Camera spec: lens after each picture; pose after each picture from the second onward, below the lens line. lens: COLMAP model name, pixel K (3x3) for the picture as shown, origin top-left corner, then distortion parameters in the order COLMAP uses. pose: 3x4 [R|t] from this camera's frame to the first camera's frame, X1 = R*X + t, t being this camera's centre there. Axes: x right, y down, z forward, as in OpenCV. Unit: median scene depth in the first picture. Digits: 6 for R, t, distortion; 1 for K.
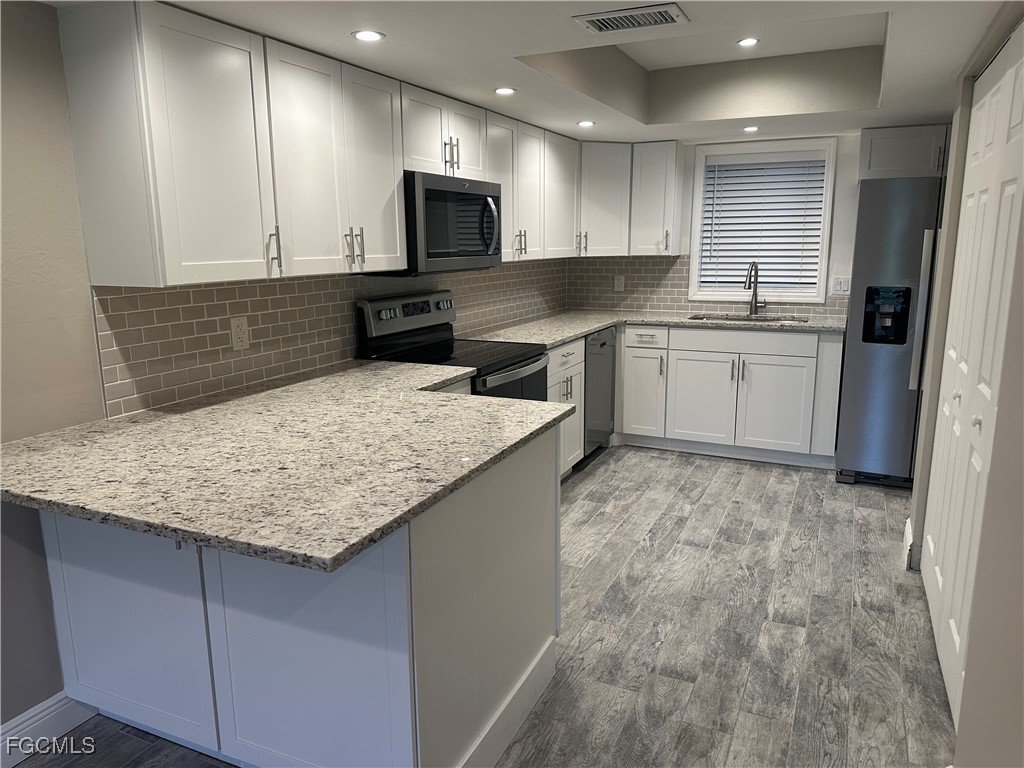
lens RADIAL K [[719.9, 0, 509.2], [0, 719.9, 380.0], [0, 0, 1]] dist [0.041681, -0.066456]
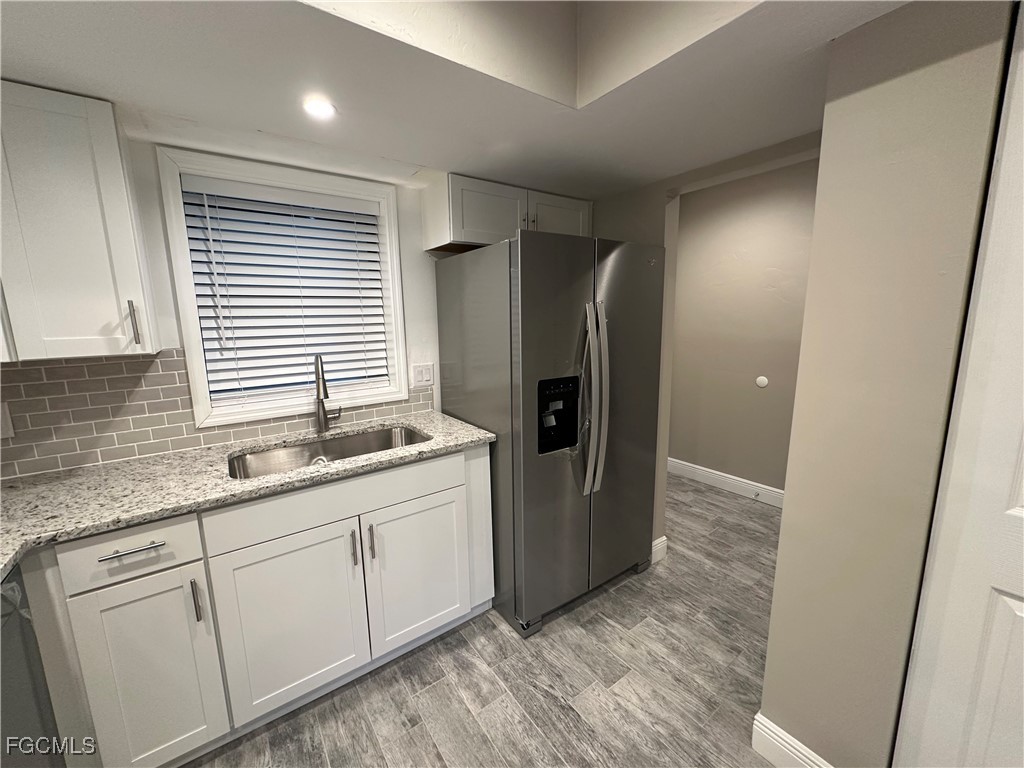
lens RADIAL K [[409.3, 0, 513.1], [0, 409.3, 384.6], [0, 0, 1]] dist [-0.008510, 0.001088]
pose [[0.478640, -0.144448, 0.866048, 0.113892], [0.180944, 0.981429, 0.063690, -0.140379], [-0.859164, 0.126222, 0.495888, 0.737291]]
